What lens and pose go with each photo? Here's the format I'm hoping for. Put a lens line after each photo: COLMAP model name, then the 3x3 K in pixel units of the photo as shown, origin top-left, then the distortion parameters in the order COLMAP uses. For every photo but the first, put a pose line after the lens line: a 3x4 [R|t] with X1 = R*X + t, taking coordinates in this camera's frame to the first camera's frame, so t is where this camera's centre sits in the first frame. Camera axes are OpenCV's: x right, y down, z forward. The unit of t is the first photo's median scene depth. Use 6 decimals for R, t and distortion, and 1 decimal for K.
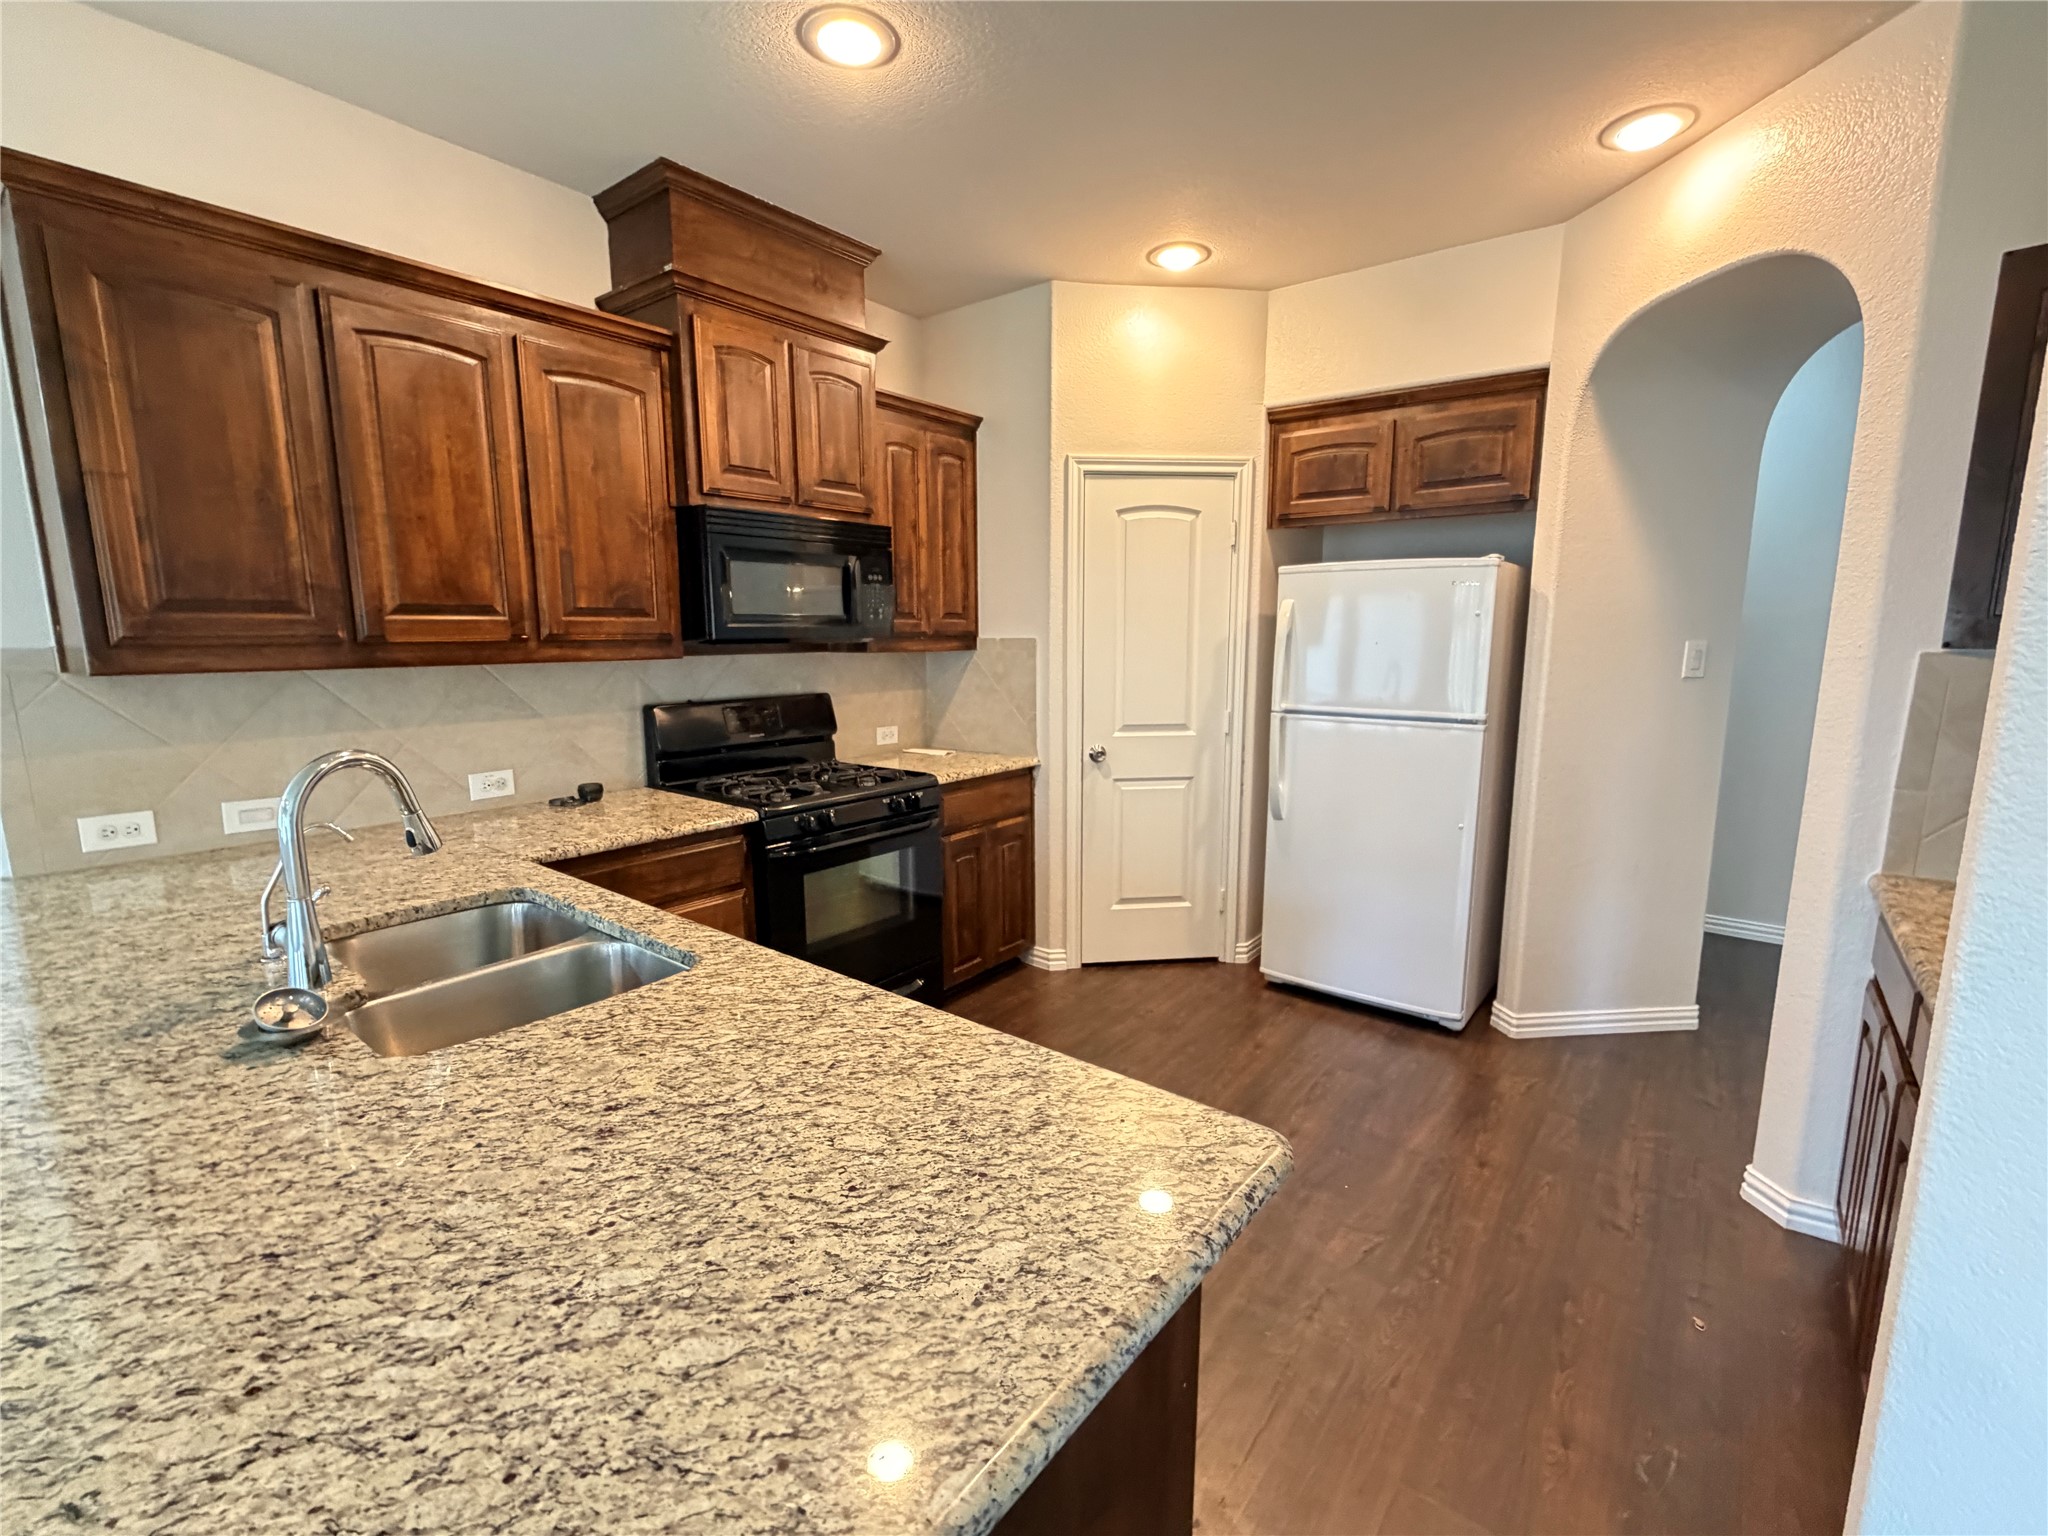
lens RADIAL K [[907.4, 0, 1022.8], [0, 907.4, 772.5], [0, 0, 1]] dist [-0.001214, 0.000271]
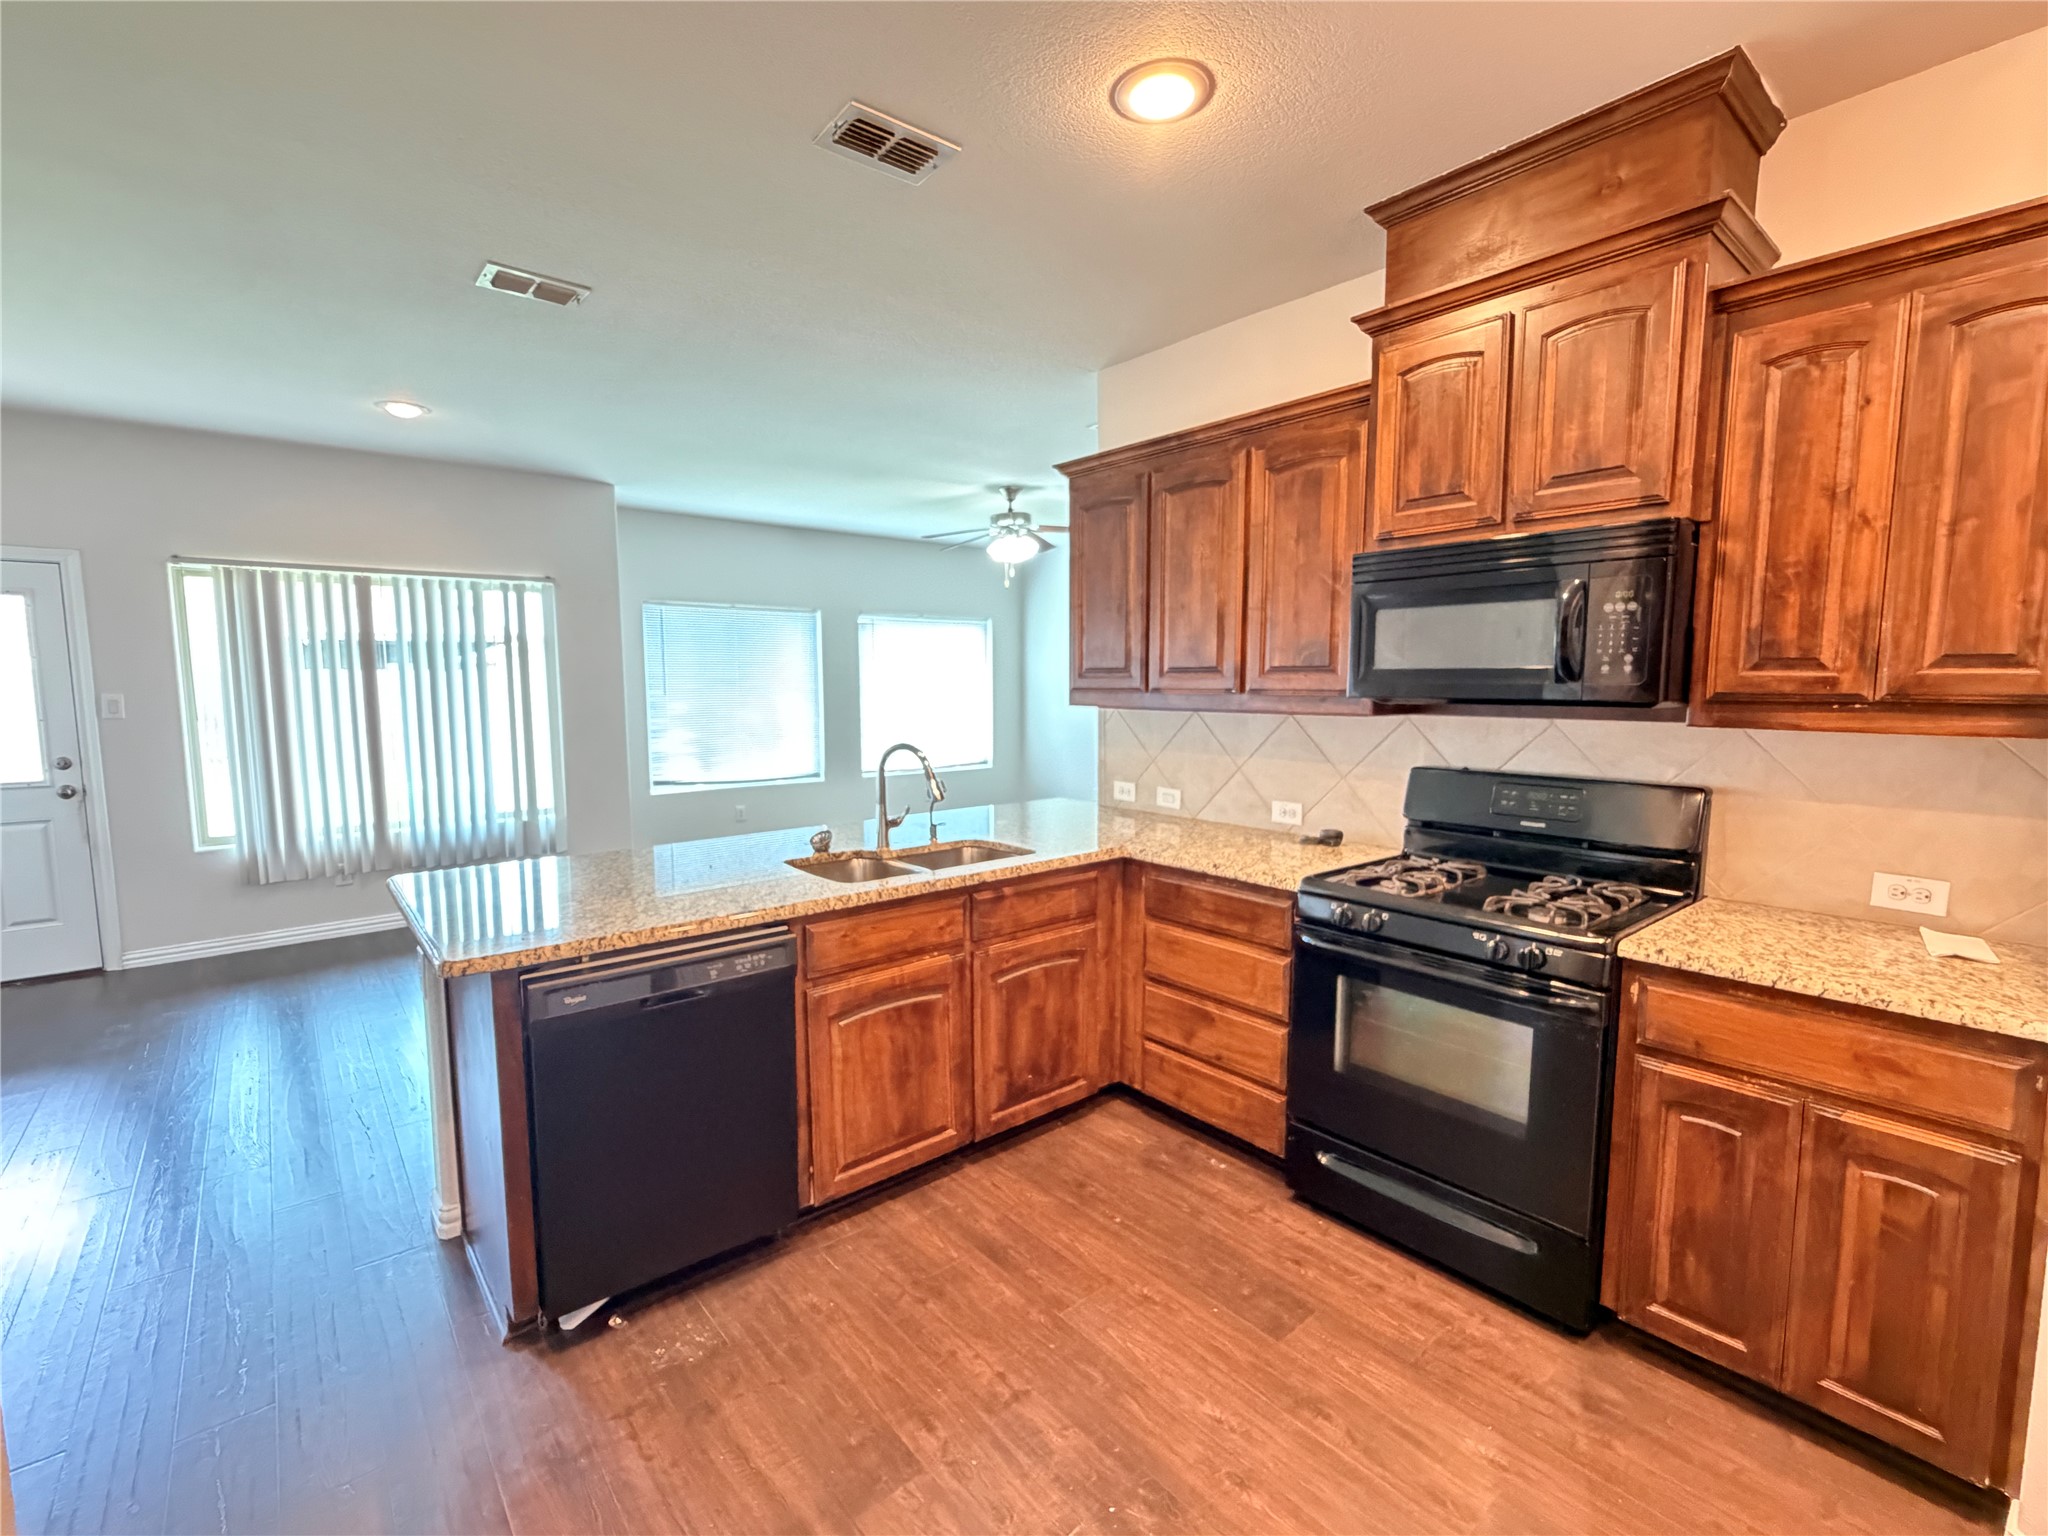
lens RADIAL K [[907.4, 0, 1016.6], [0, 907.4, 771.5], [0, 0, 1]] dist [-0.001214, 0.000271]
pose [[-0.212062, 0.100294, -0.972096, 0.651600], [-0.151675, 0.979288, 0.134124, -0.146414], [0.965414, 0.175886, -0.192458, 0.872142]]
